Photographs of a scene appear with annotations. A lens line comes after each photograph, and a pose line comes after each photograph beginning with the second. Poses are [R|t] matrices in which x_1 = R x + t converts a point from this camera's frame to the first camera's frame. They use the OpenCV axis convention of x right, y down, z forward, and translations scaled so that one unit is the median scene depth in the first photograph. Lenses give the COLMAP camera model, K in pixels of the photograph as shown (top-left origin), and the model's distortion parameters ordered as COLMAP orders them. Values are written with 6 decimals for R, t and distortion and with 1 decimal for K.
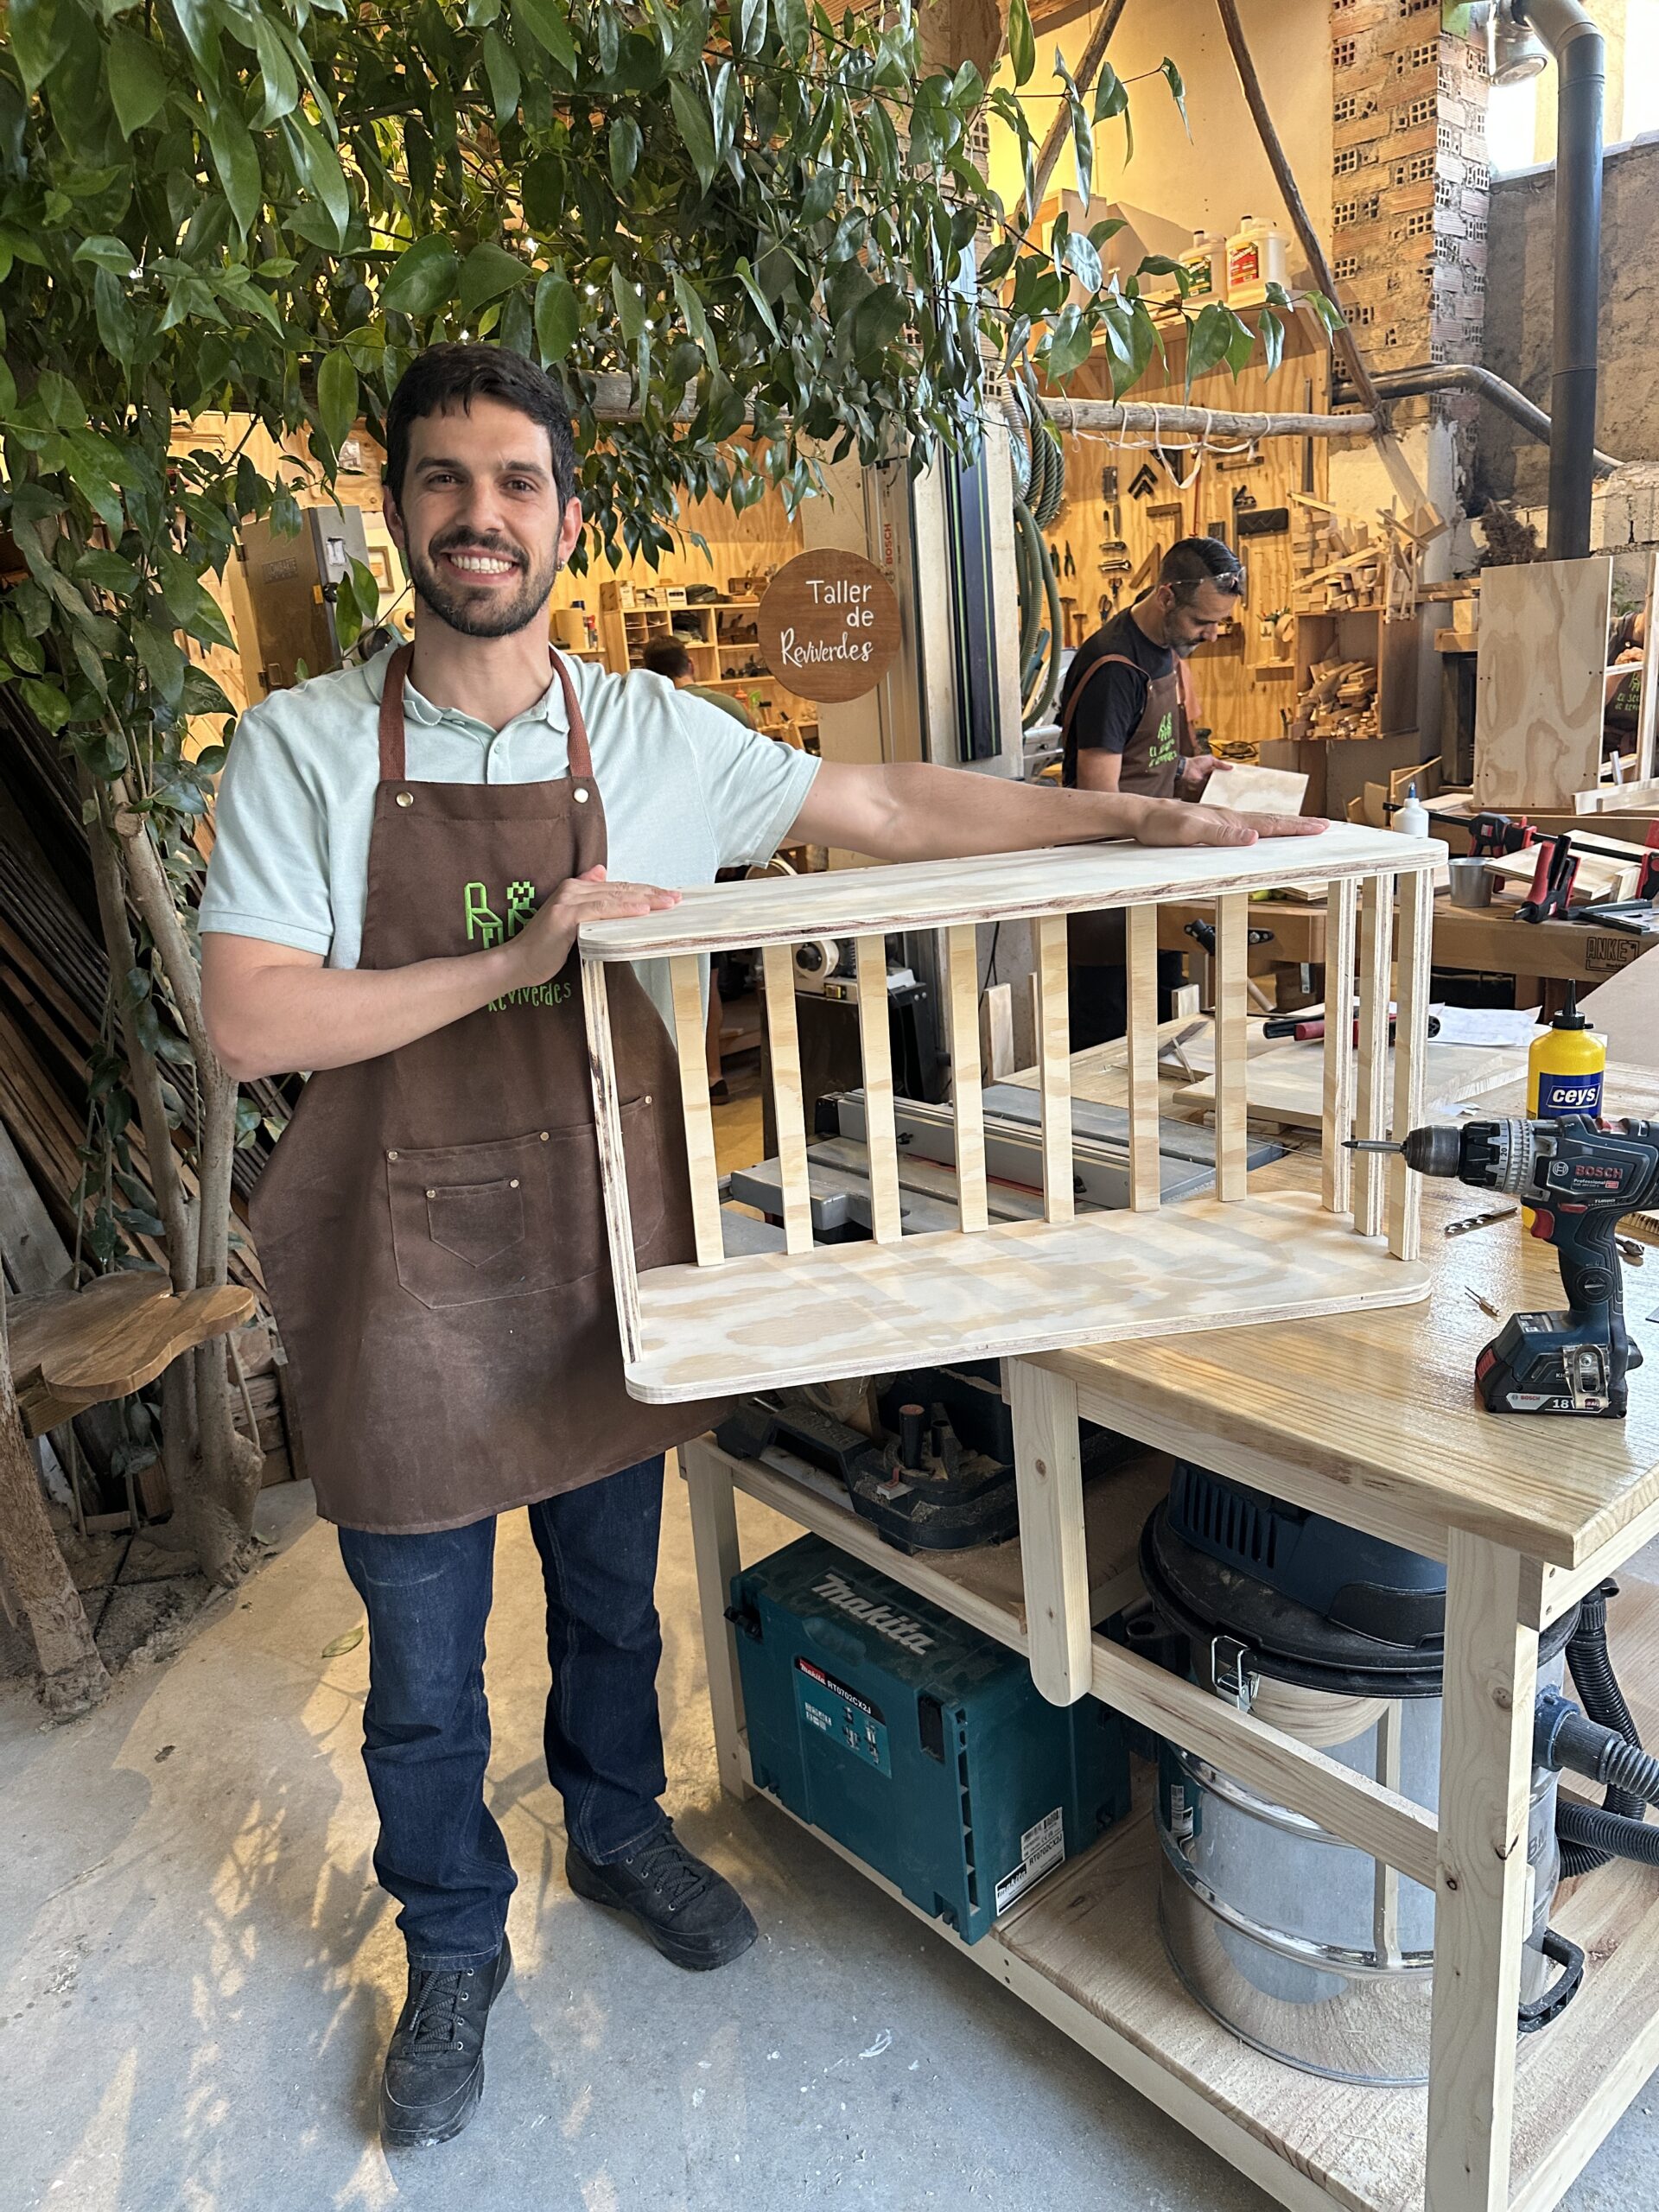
lens RADIAL K [[1591.2, 0, 829.5], [0, 1591.2, 1106.0], [0, 0, 1]] dist [0.035731, -0.073924]
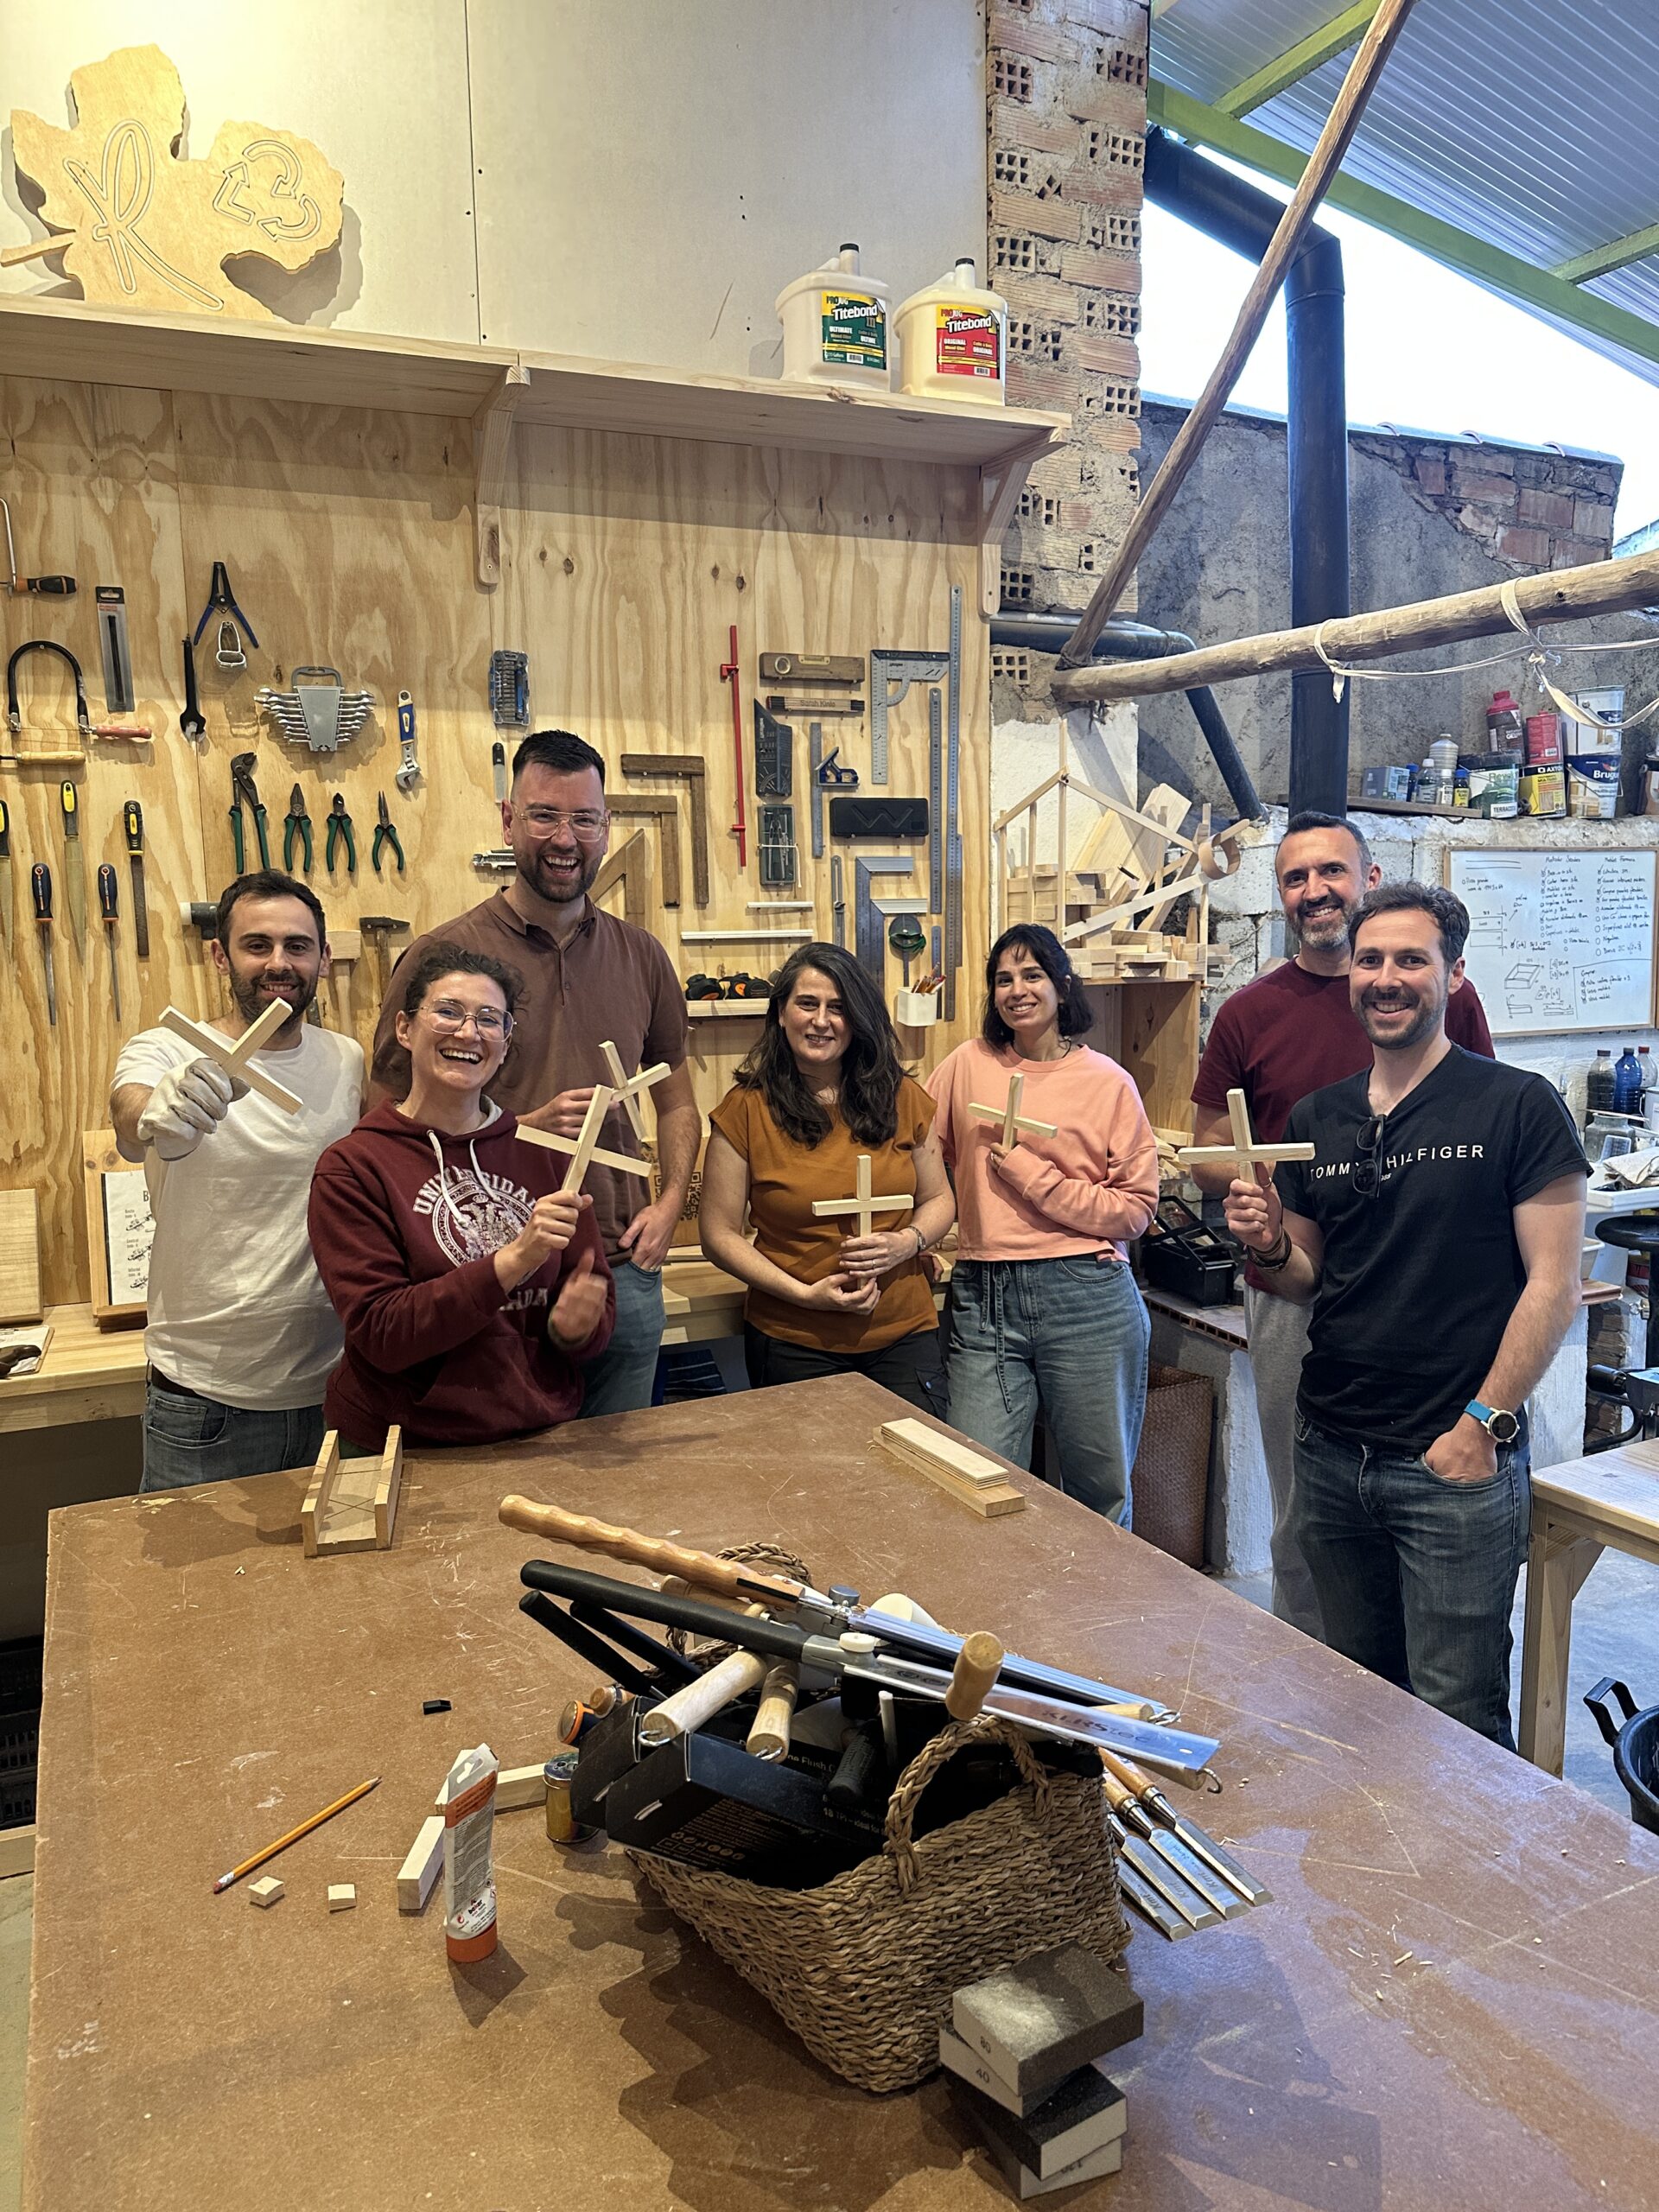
lens RADIAL K [[1539.1, 0, 825.6], [0, 1539.1, 1113.0], [0, 0, 1]] dist [0.119318, -0.206881]
pose [[0.302916, -0.042395, 0.952074, -0.238285], [0.255931, 0.965931, -0.038416, -0.244665], [-0.918009, 0.255302, 0.303446, 0.857042]]
